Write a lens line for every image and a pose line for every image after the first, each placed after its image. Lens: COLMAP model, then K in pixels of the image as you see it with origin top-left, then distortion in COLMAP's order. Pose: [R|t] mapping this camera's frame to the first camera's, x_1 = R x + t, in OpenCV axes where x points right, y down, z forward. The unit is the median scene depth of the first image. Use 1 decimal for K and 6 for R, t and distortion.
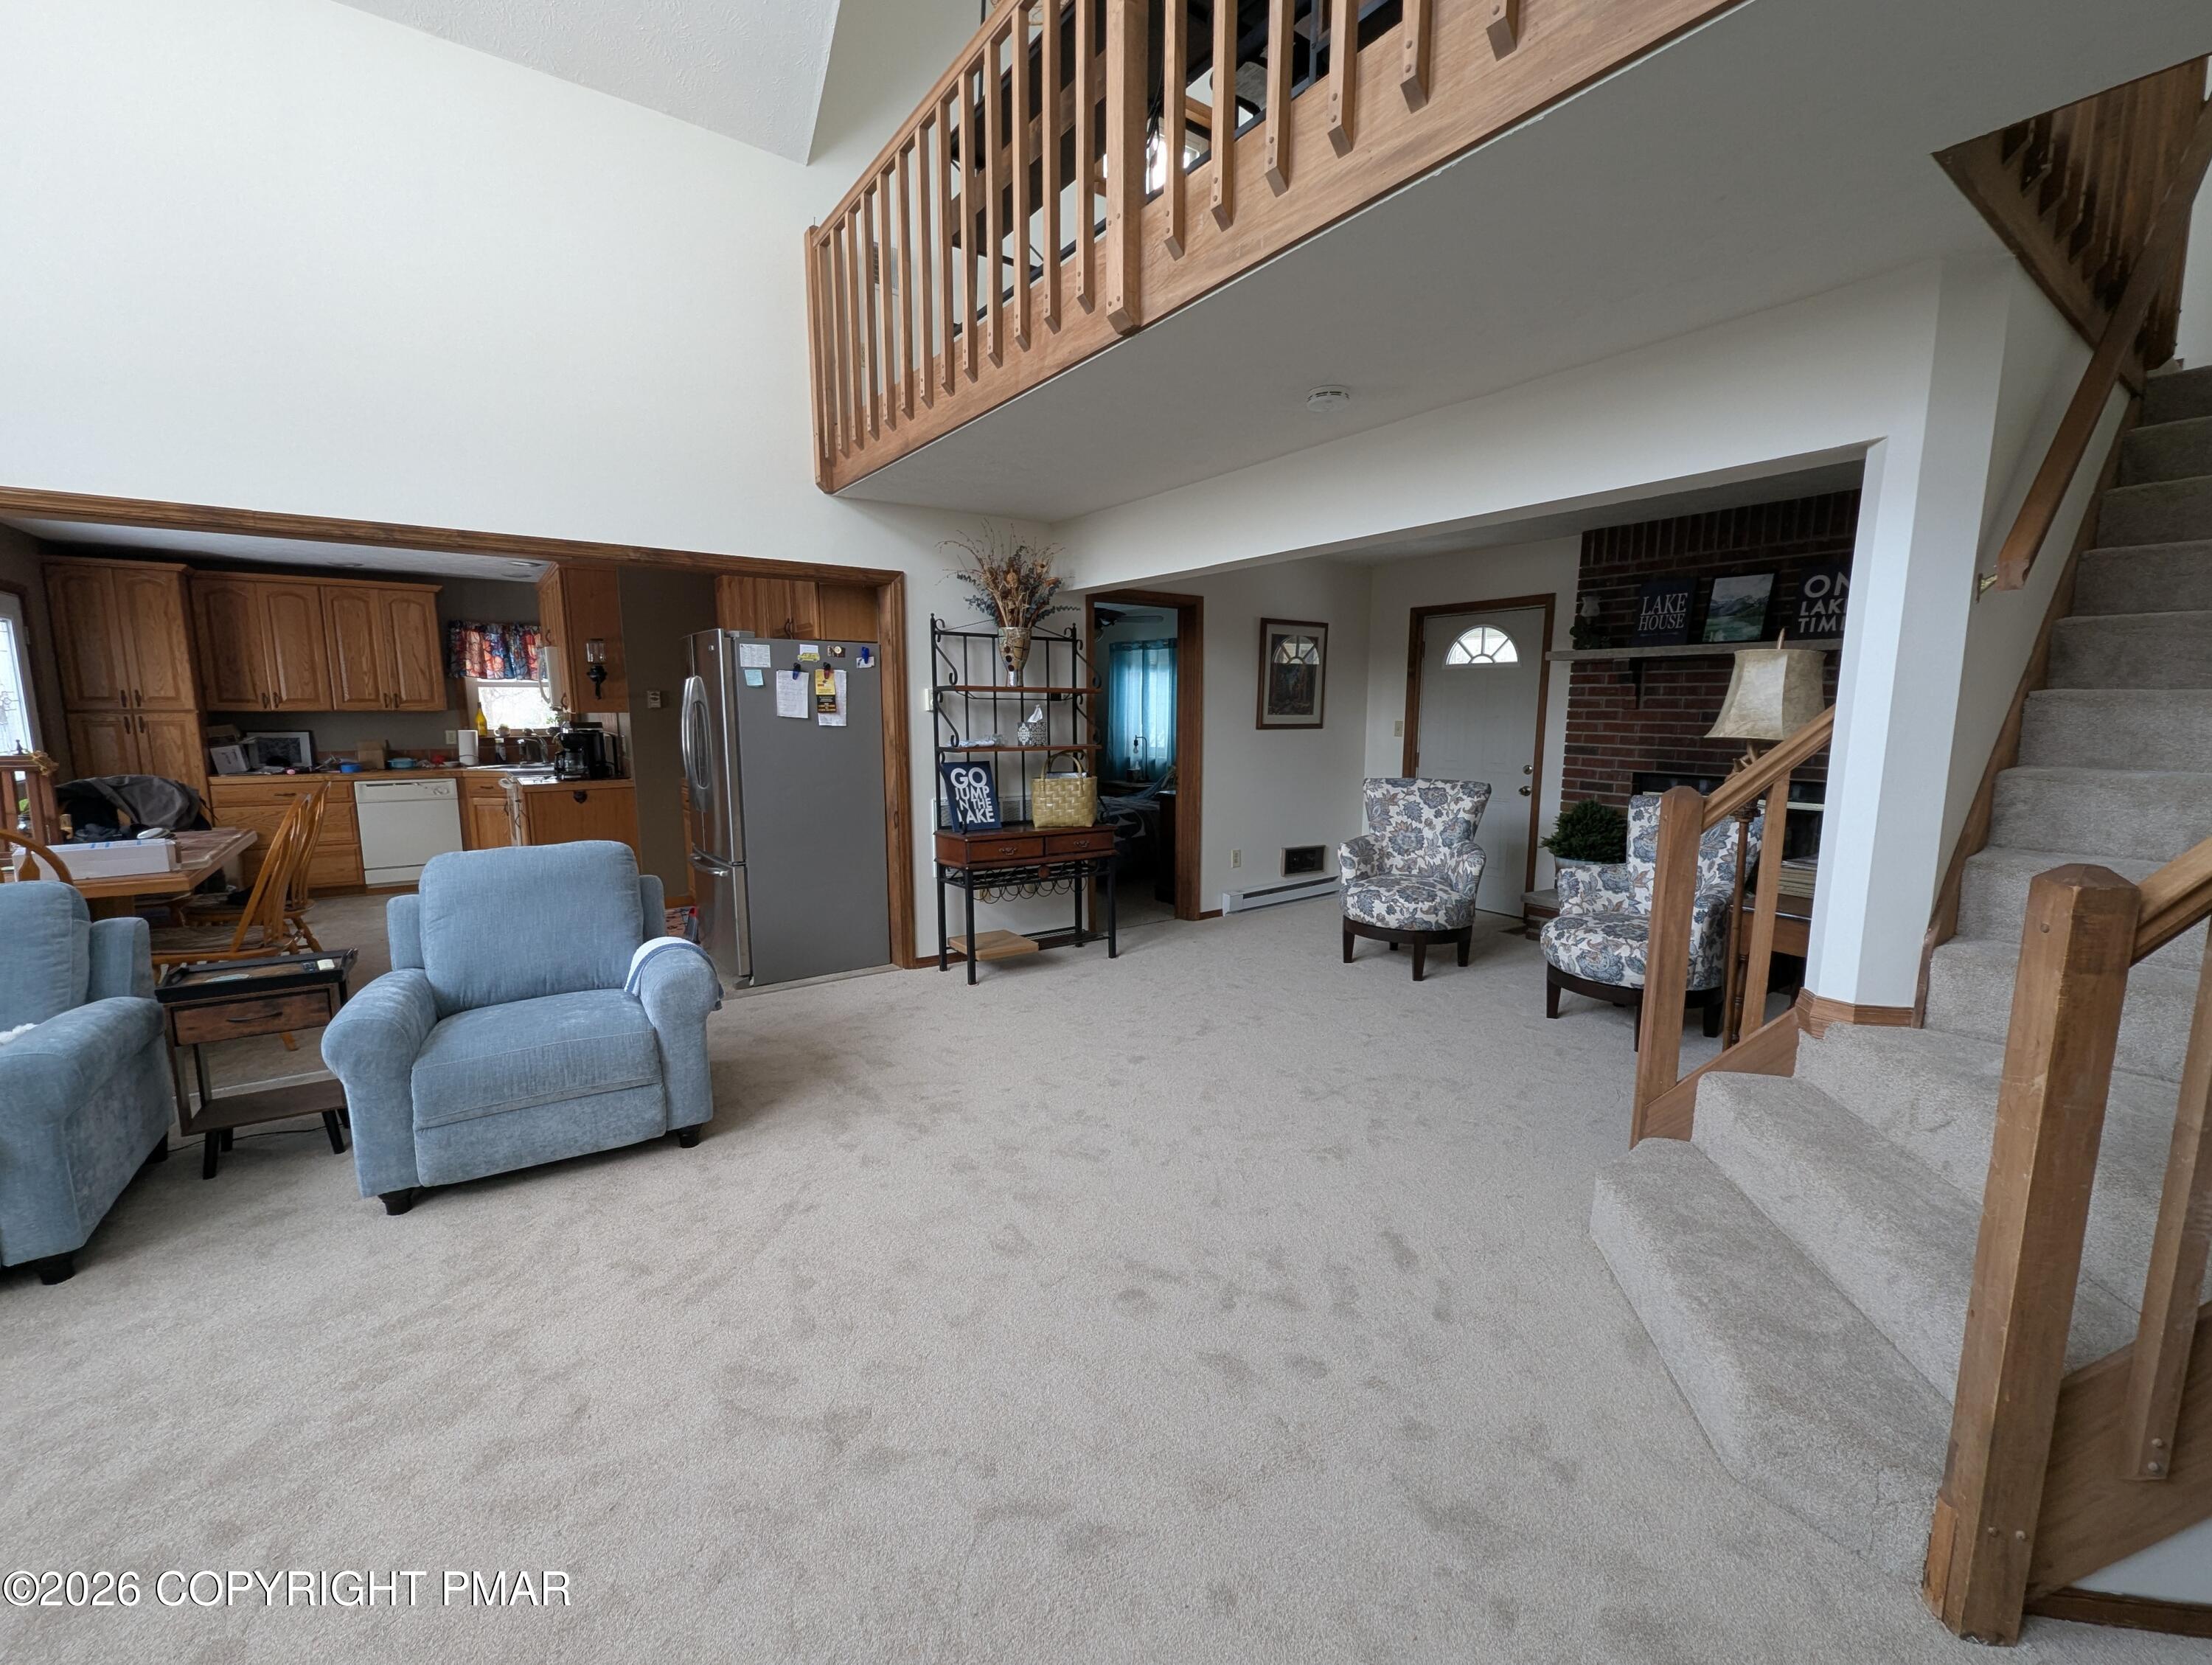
lens RADIAL K [[918.2, 0, 1120.4], [0, 918.2, 839.8], [0, 0, 1]] dist [-0.000640, -0.000590]
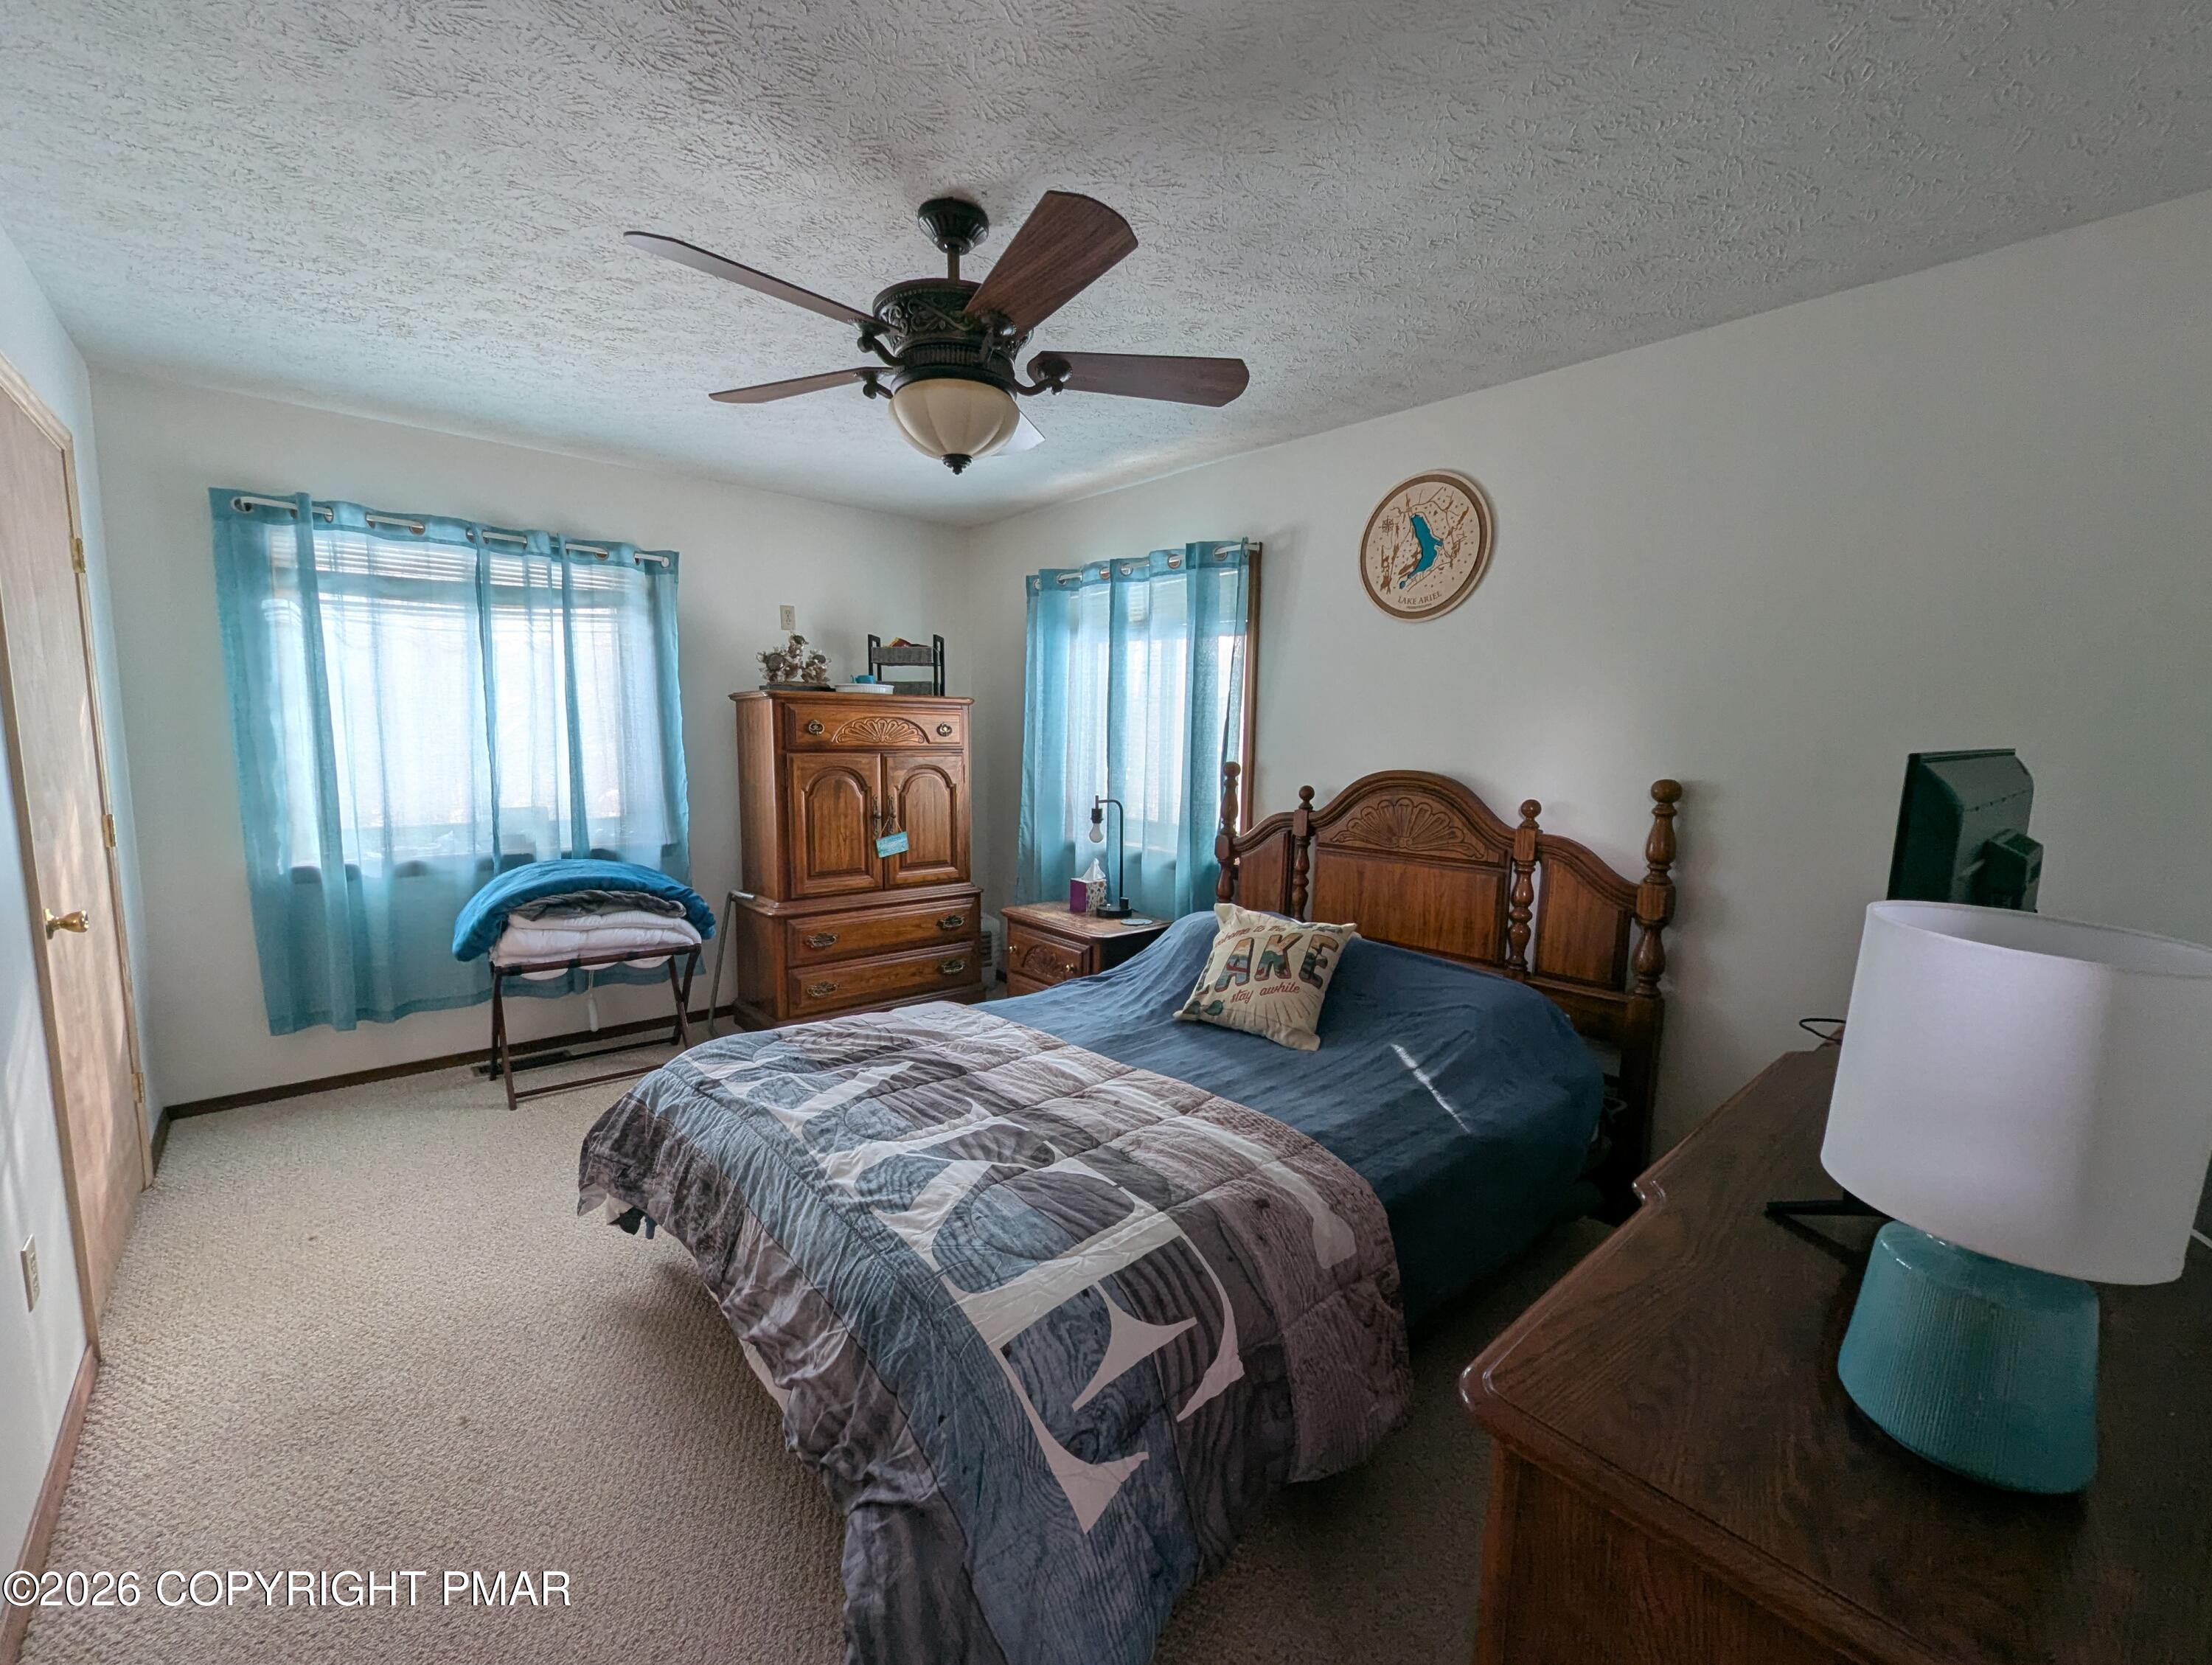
lens RADIAL K [[918.2, 0, 1107.7], [0, 918.2, 839.2], [0, 0, 1]] dist [-0.000640, -0.000590]
pose [[0.995317, 0.014238, 0.095606, -0.014524], [-0.011521, 0.999515, -0.028919, -0.082390], [-0.095972, 0.027682, 0.994999, 0.606322]]
